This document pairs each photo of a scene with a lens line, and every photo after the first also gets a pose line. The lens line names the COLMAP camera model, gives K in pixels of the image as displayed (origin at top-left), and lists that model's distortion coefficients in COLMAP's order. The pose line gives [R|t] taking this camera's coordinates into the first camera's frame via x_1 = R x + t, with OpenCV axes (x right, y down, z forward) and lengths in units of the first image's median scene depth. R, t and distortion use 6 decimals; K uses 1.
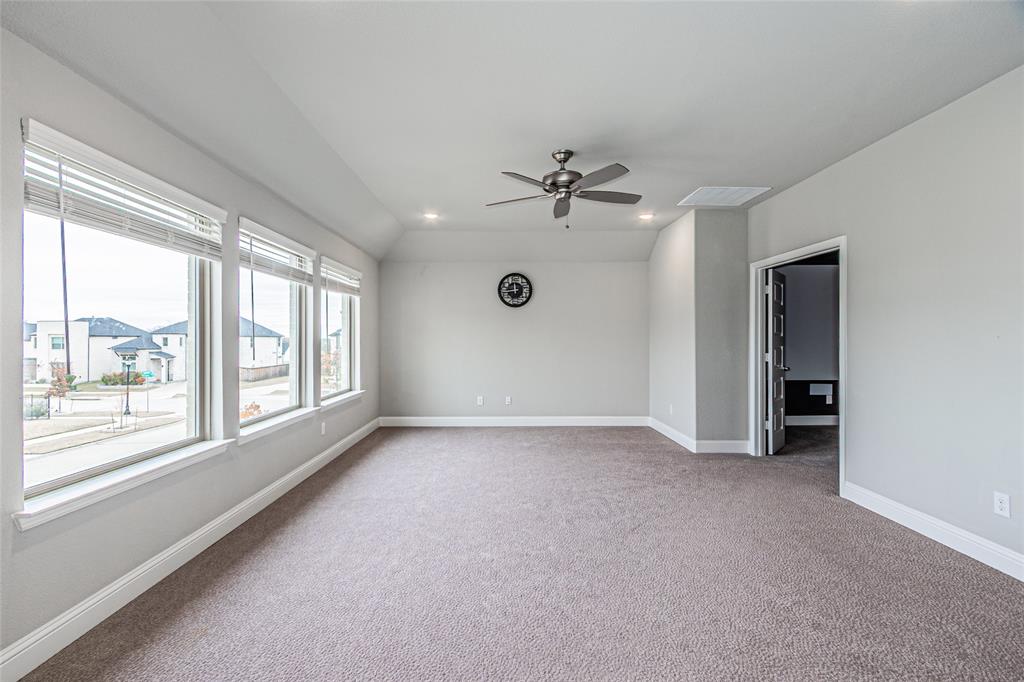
lens RADIAL K [[452.3, 0, 508.0], [0, 452.3, 340.3], [0, 0, 1]] dist [0.007833, -0.001716]
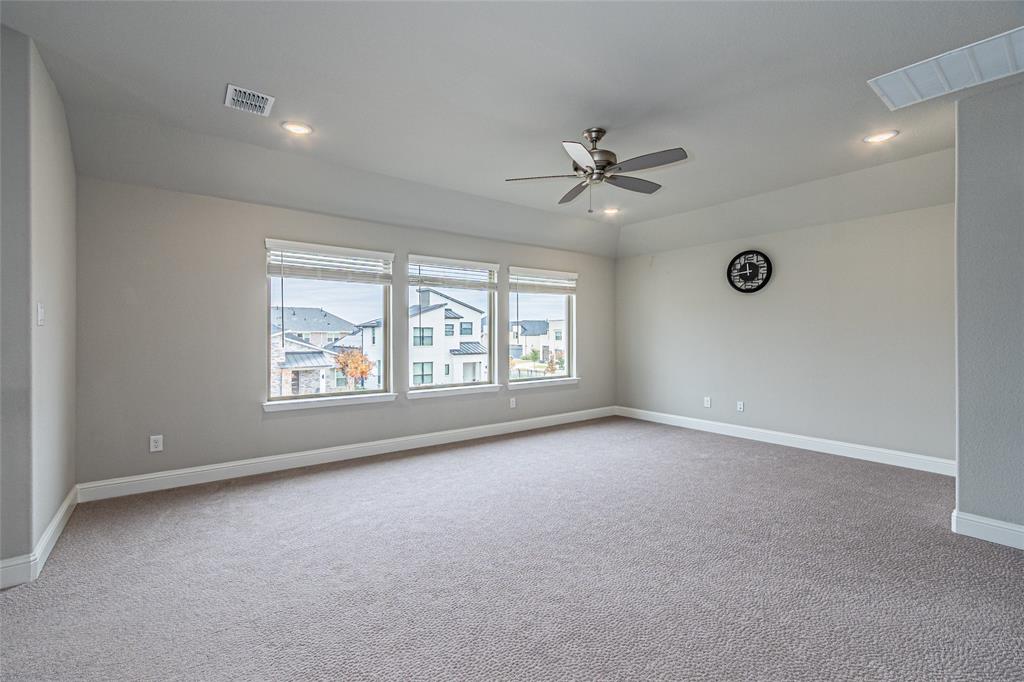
lens RADIAL K [[452.3, 0, 505.5], [0, 452.3, 335.4], [0, 0, 1]] dist [0.007833, -0.001716]
pose [[0.584235, 0.003325, -0.811578, 0.423148], [-0.002525, 0.999994, 0.002279, 0.002984], [0.811581, 0.000718, 0.584240, 0.168662]]
